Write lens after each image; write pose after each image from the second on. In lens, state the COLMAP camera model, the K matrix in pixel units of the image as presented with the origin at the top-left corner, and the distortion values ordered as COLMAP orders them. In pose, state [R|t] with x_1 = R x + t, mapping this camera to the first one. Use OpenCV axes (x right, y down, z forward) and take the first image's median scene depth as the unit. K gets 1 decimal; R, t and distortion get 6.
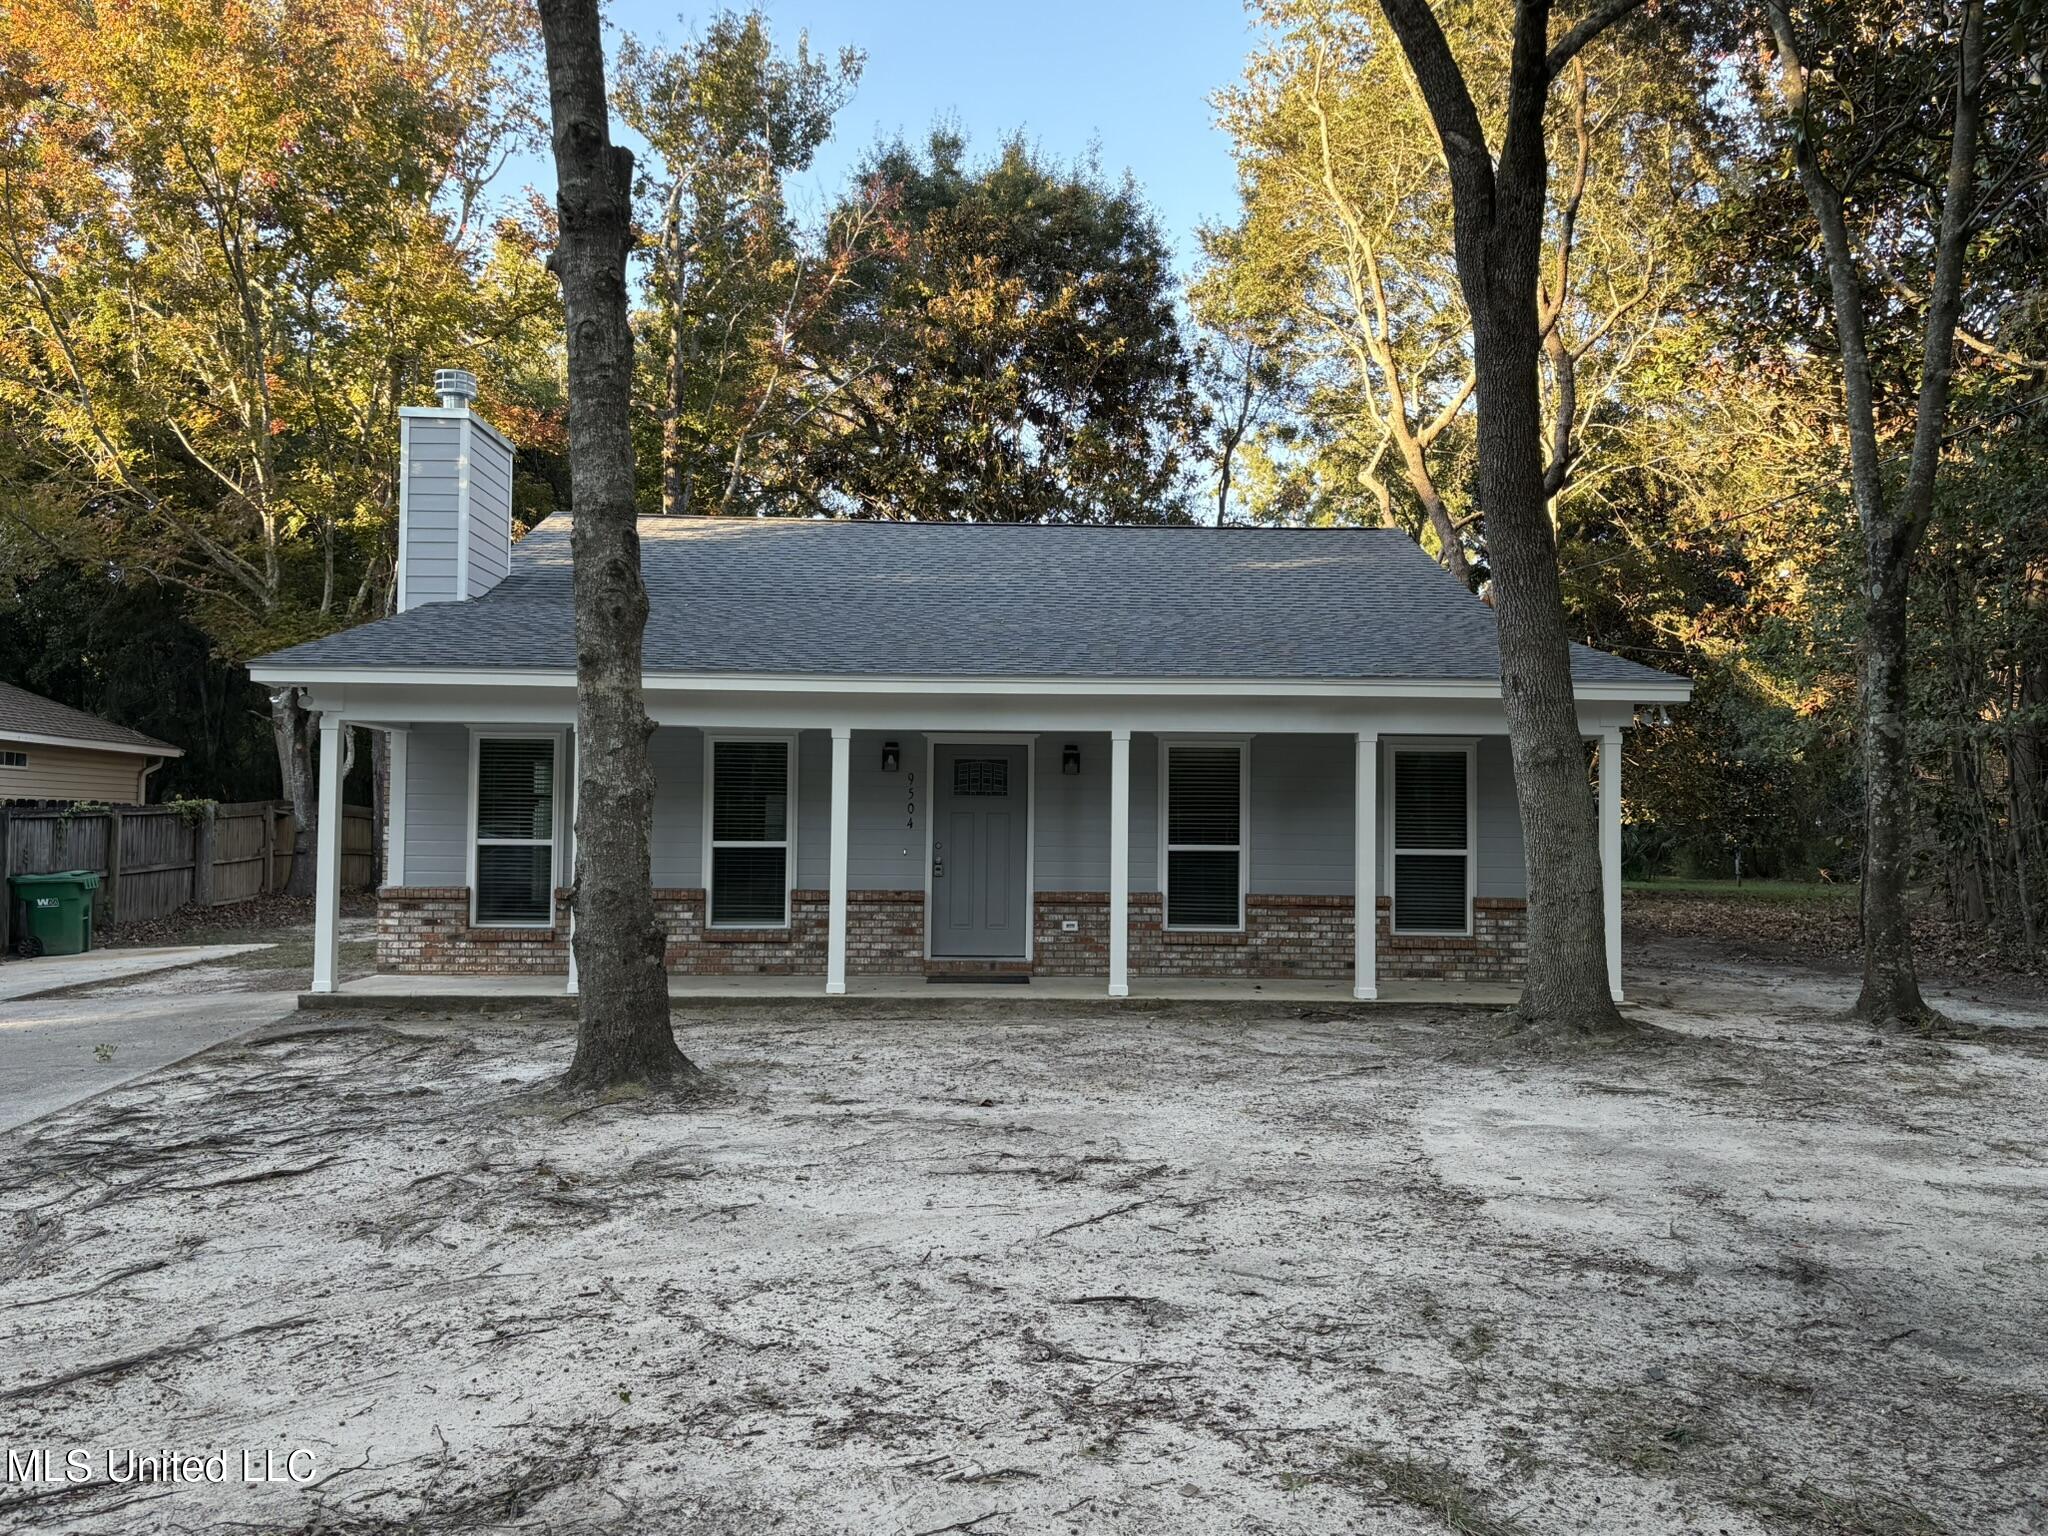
lens RADIAL K [[1568.3, 0, 1028.7], [0, 1568.3, 766.6], [0, 0, 1]] dist [0.028526, -0.007769]
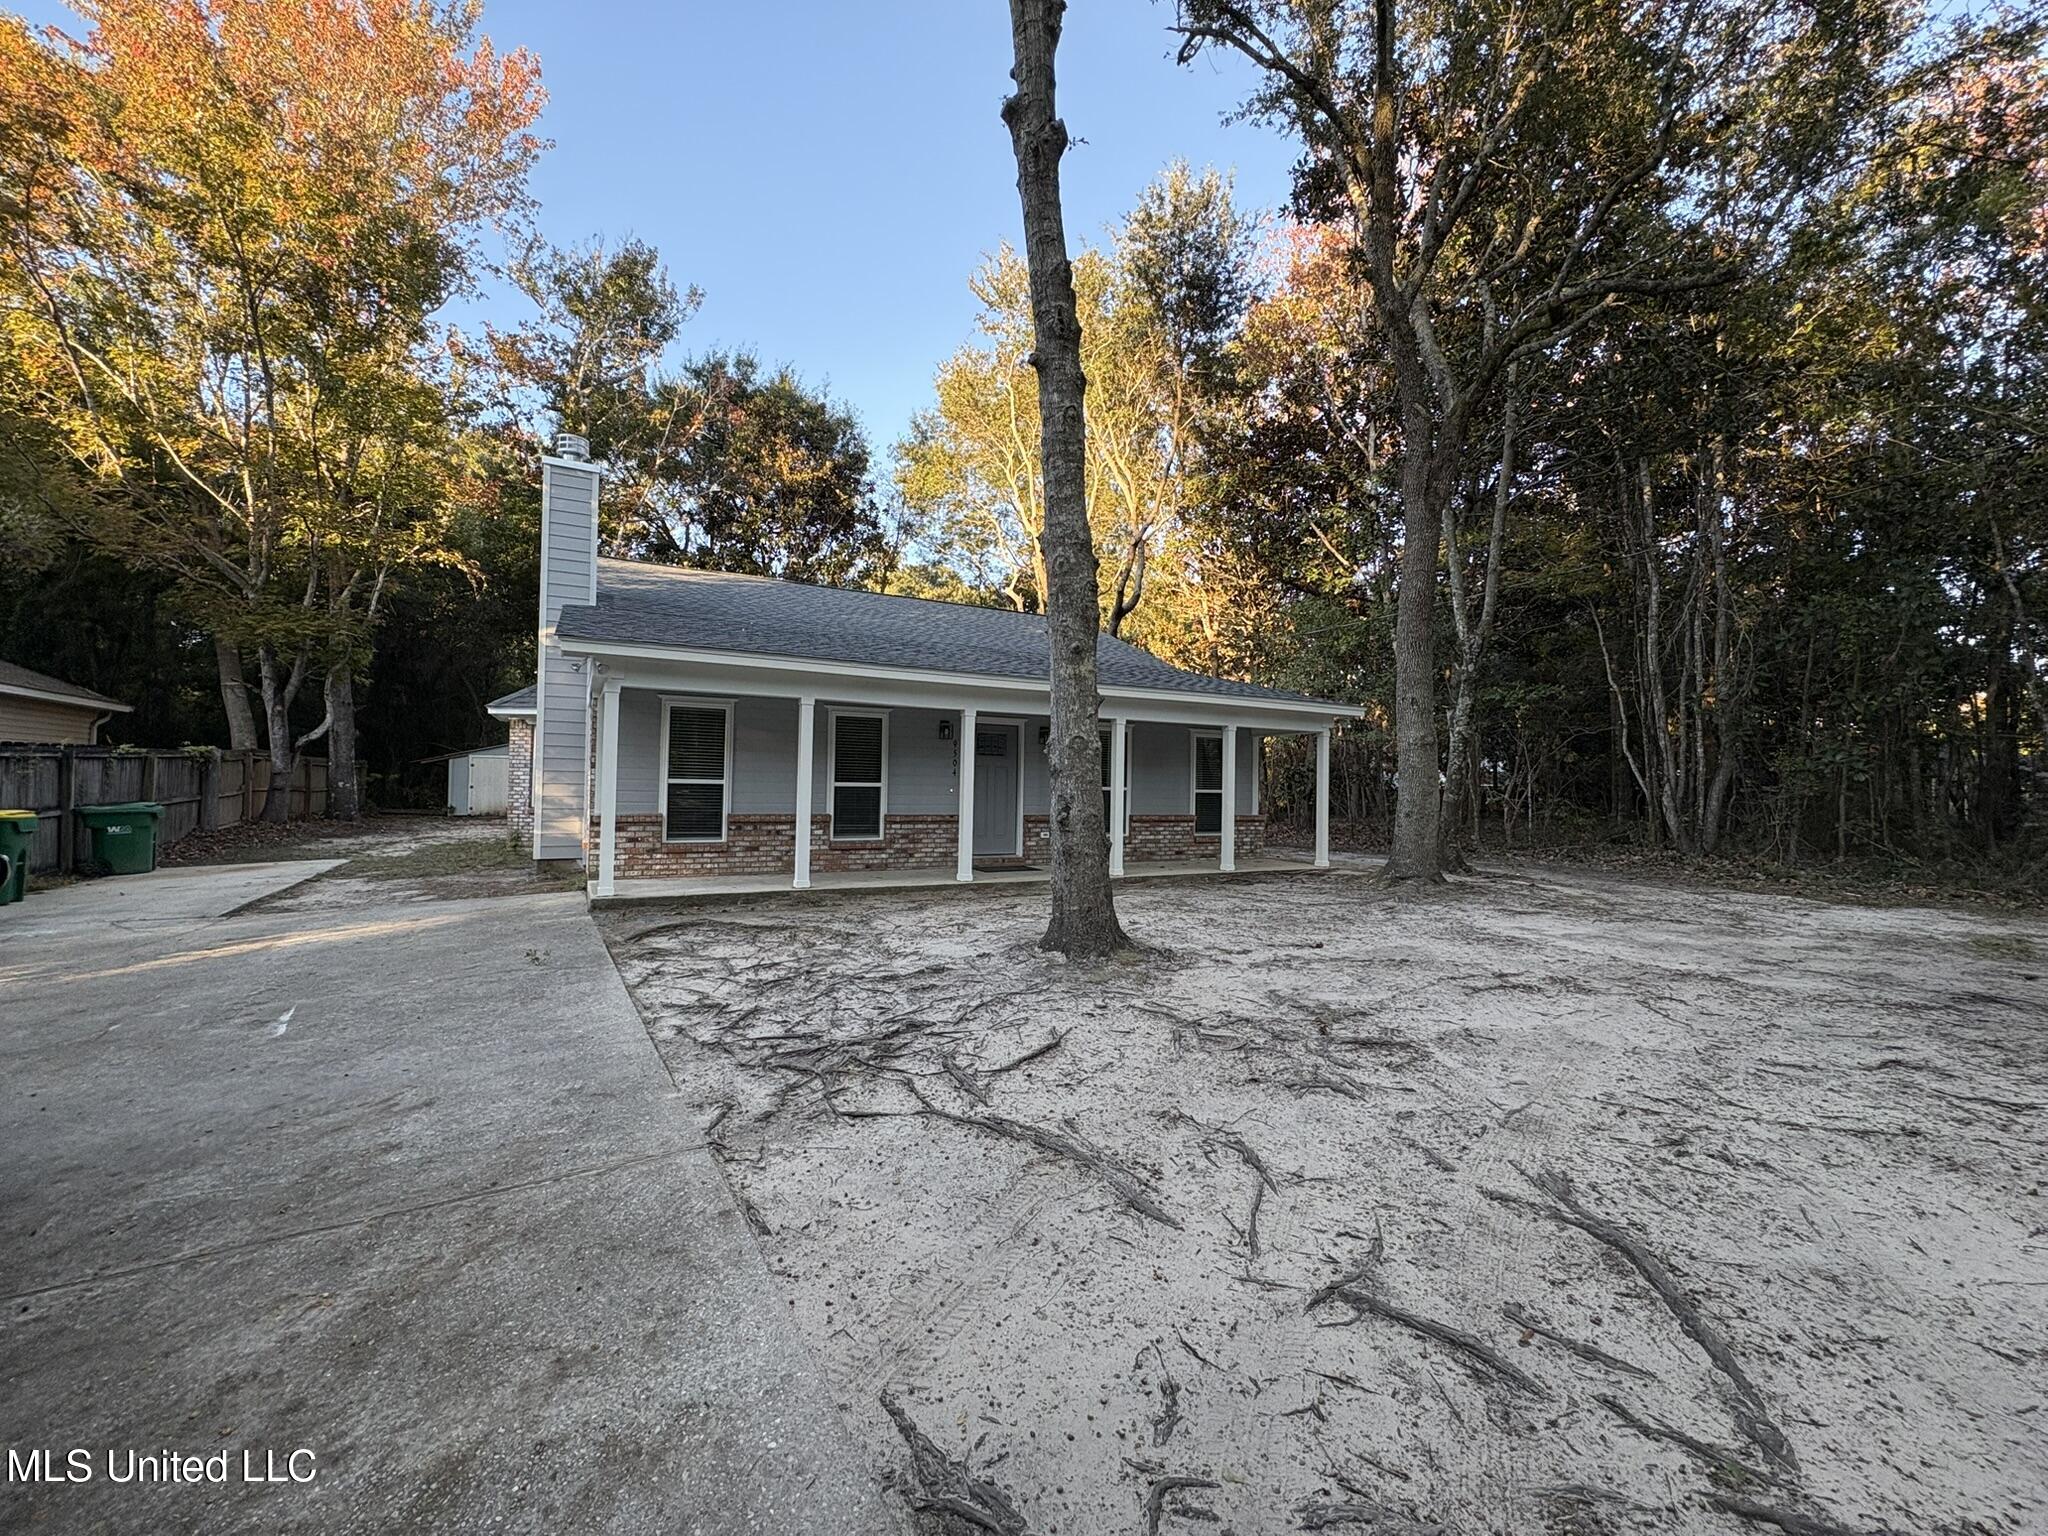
lens RADIAL K [[818.0, 0, 1022.3], [0, 818.0, 771.0], [0, 0, 1]] dist [-0.000421, -0.000117]
pose [[0.898385, 0.014612, 0.438966, -0.382143], [-0.027120, 0.999385, 0.022237, 0.014139], [-0.438371, -0.031882, 0.898228, 0.218047]]
